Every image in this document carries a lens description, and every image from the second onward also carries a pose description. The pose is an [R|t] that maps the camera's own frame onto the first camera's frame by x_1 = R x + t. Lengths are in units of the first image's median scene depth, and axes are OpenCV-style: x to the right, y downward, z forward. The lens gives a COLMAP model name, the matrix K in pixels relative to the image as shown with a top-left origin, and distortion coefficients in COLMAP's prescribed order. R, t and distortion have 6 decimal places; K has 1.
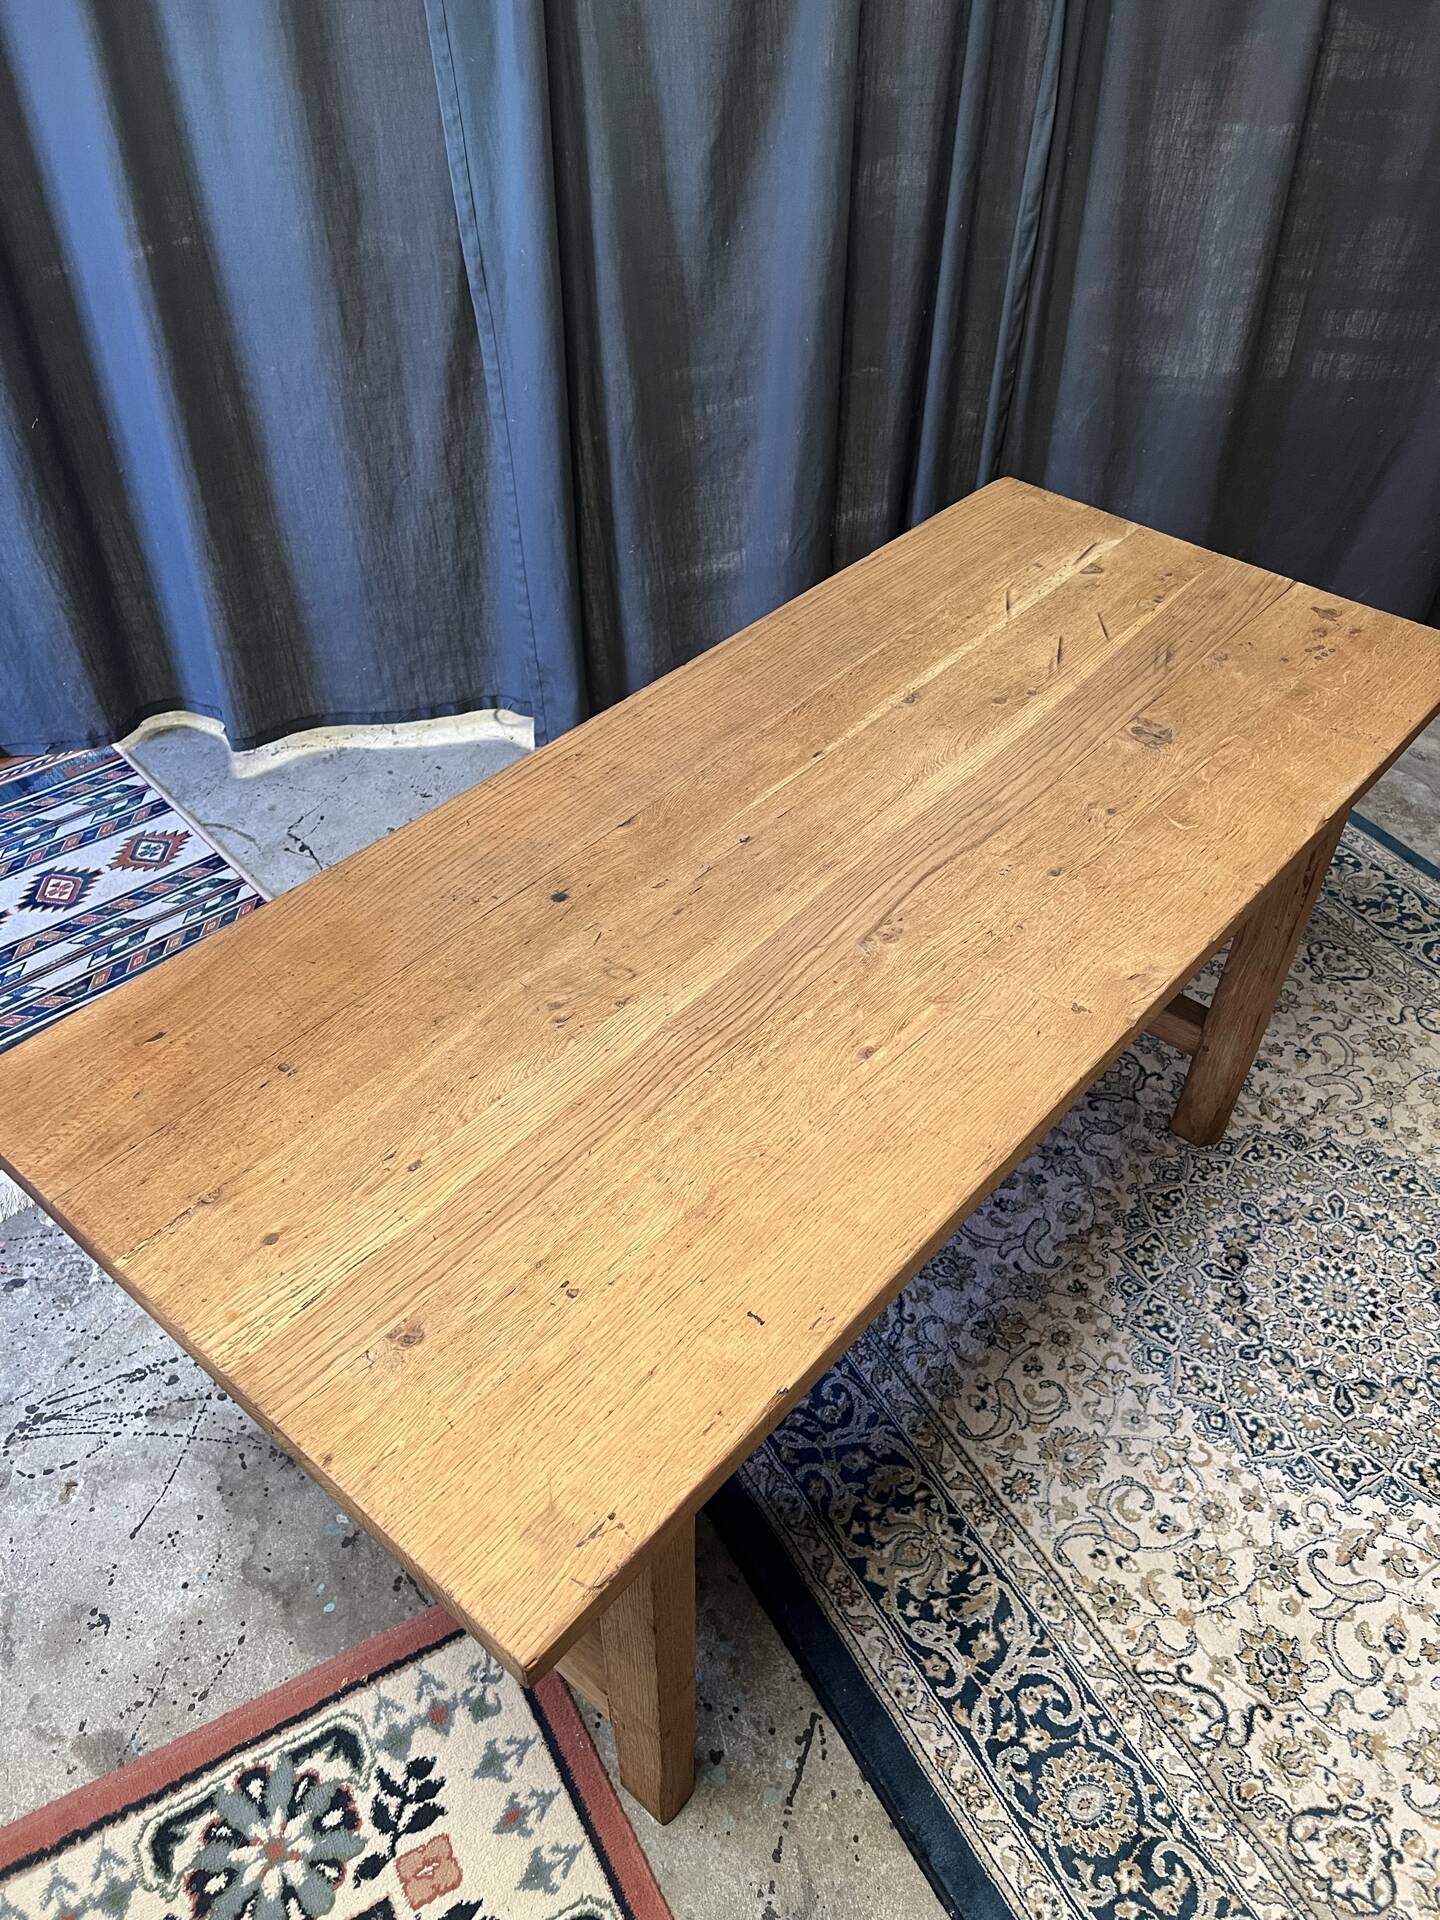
lens RADIAL K [[1453.7, 0, 730.7], [0, 1453.7, 974.7], [0, 0, 1]] dist [0.037498, -0.041428]
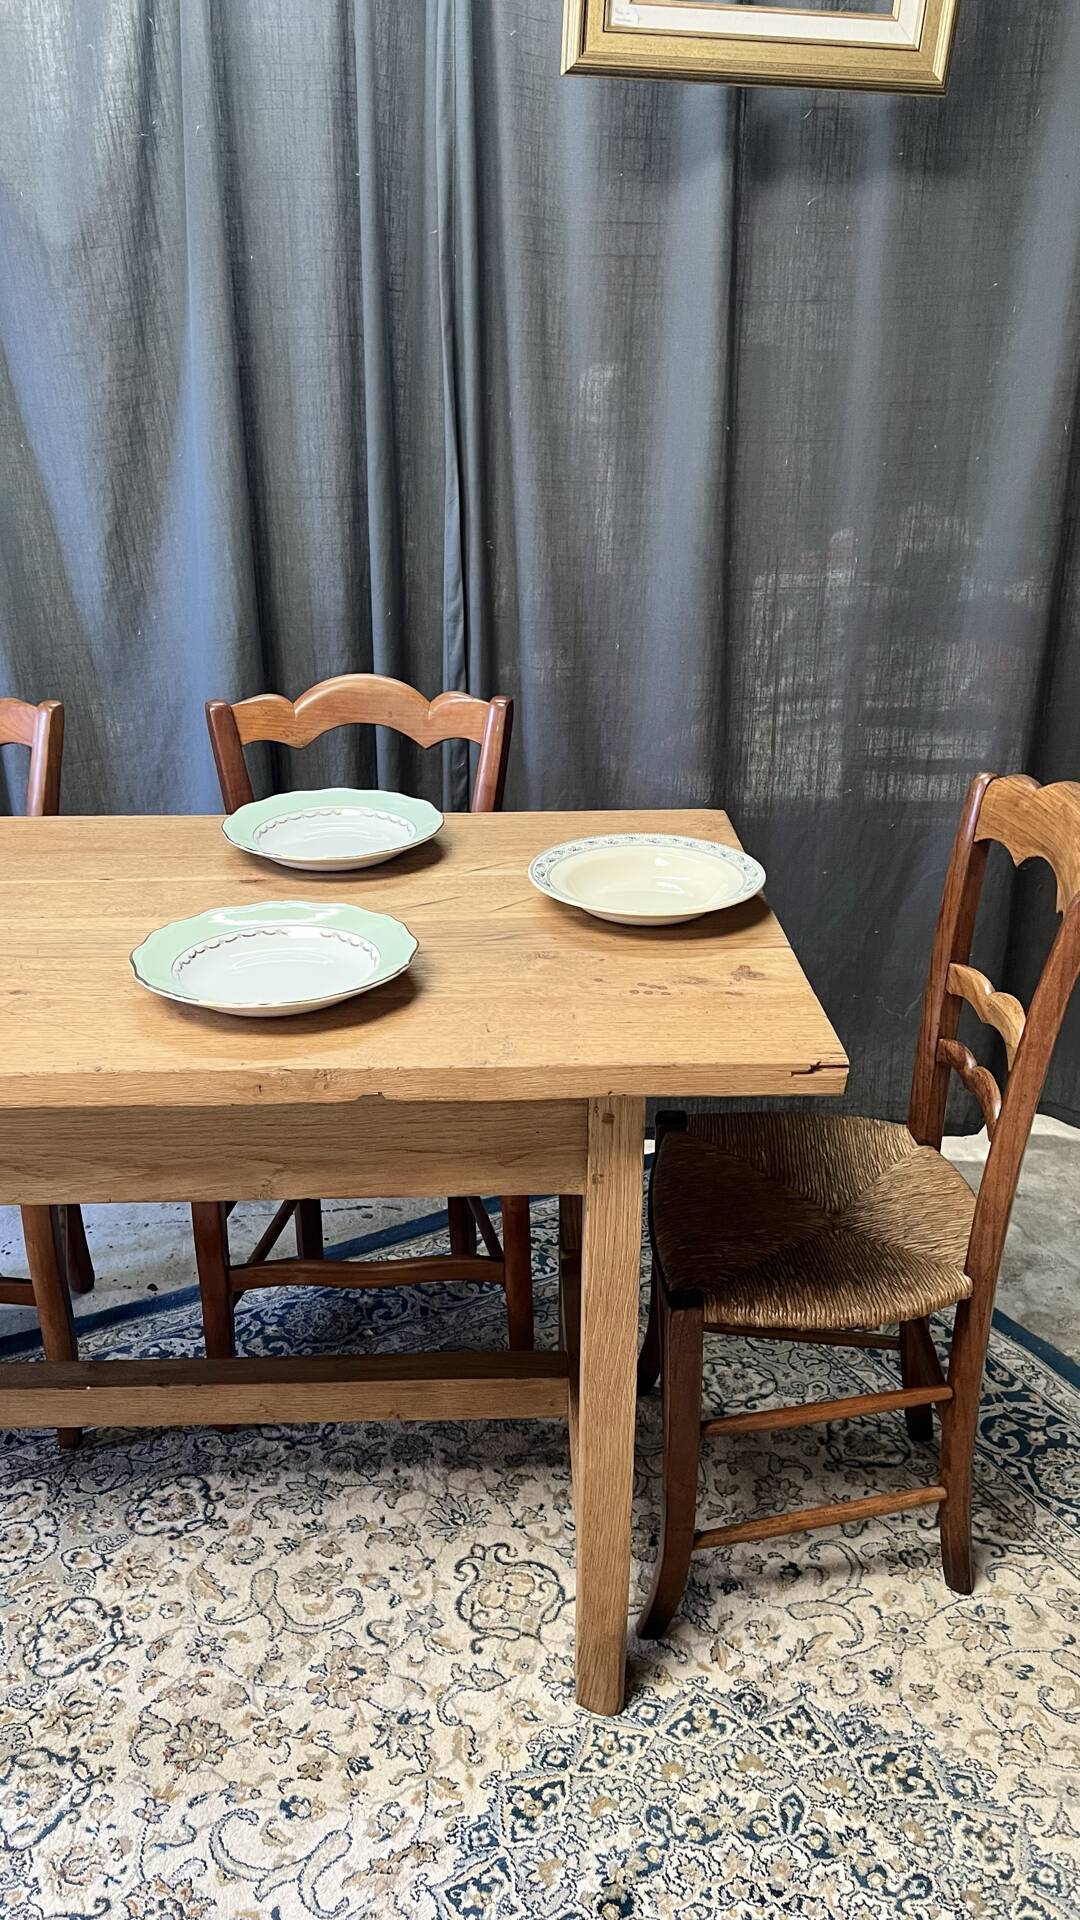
lens RADIAL K [[1456.5, 0, 540.1], [0, 1456.5, 954.8], [0, 0, 1]] dist [0.035902, -0.035004]
pose [[0.999299, -0.007224, -0.036732, 0.350087], [-0.006299, 0.934765, -0.355210, 0.032609], [0.036902, 0.355192, 0.934065, 0.245008]]
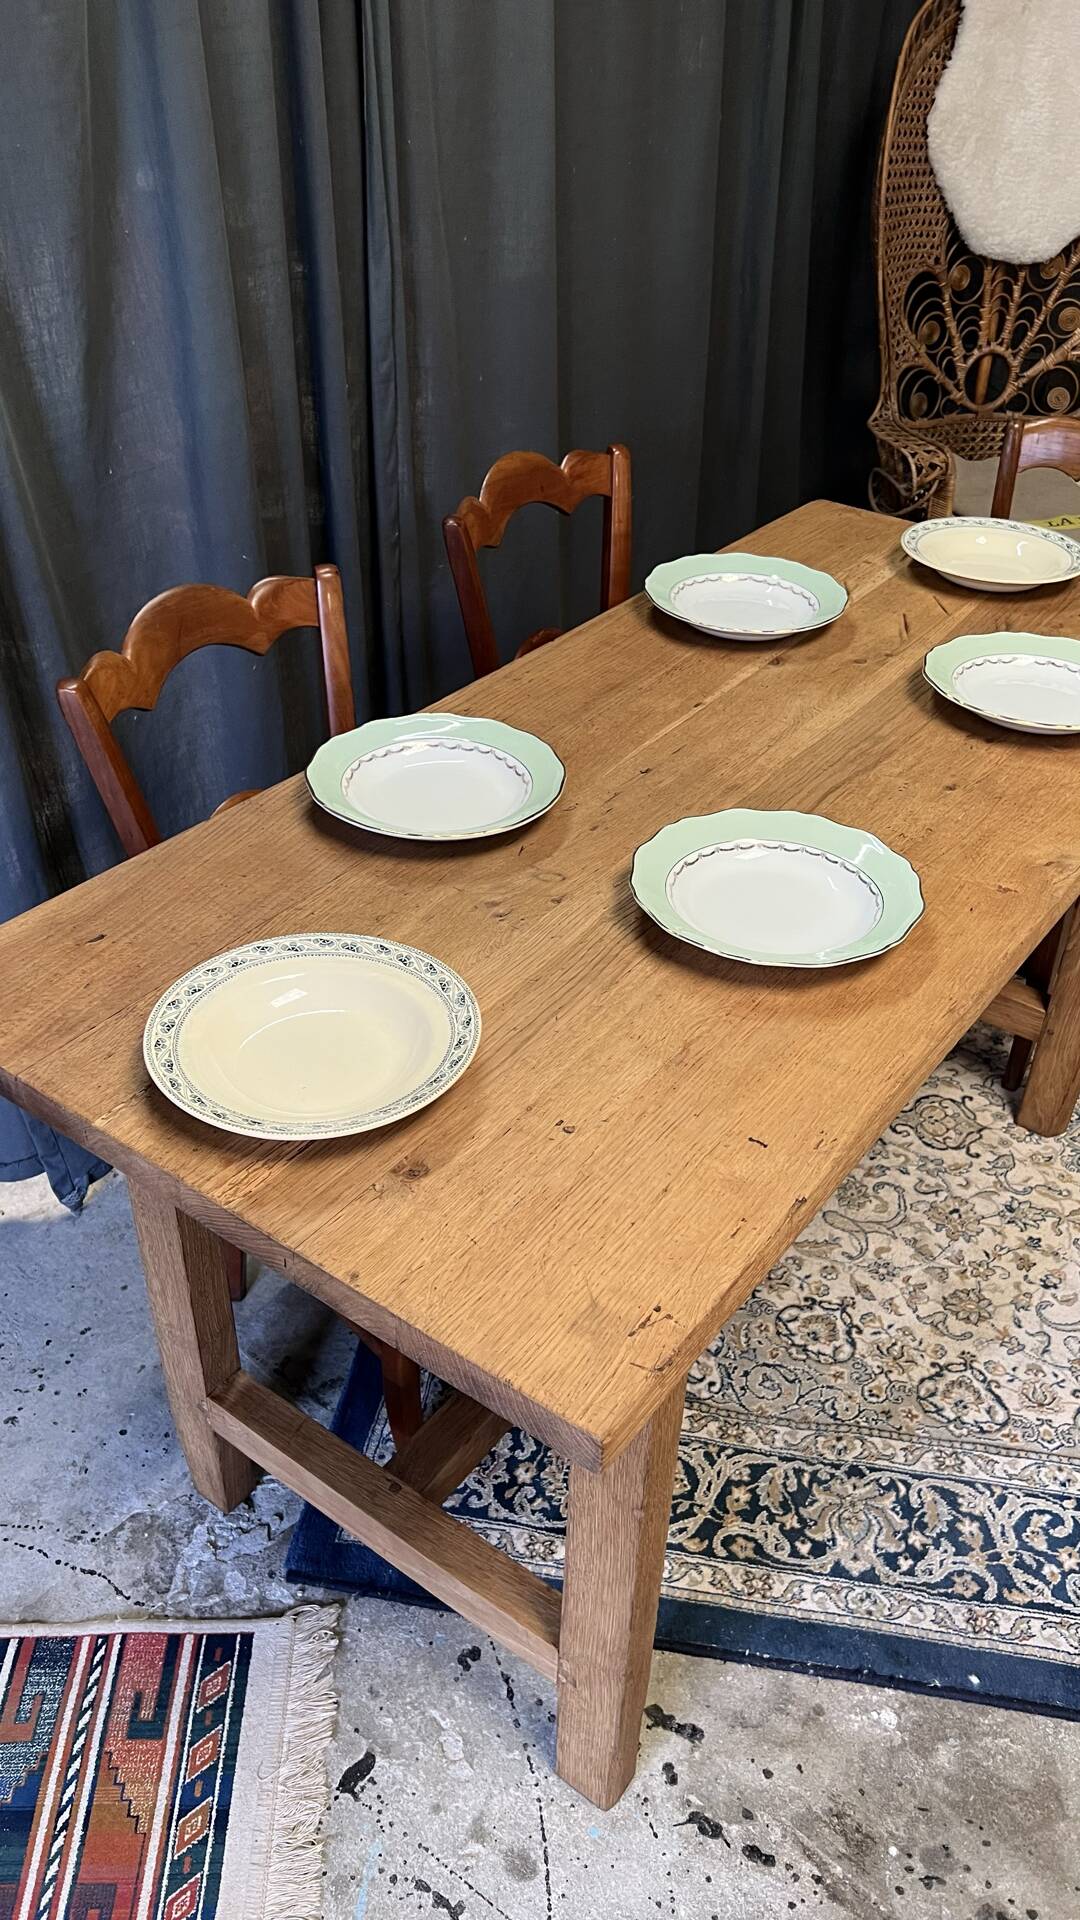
lens RADIAL K [[1456.5, 0, 545.1], [0, 1456.5, 967.7], [0, 0, 1]] dist [0.035902, -0.035004]
pose [[0.638238, -0.452350, 0.622922, -0.544339], [0.520108, 0.849930, 0.084302, -0.277157], [-0.567574, 0.270181, 0.777728, 0.424176]]
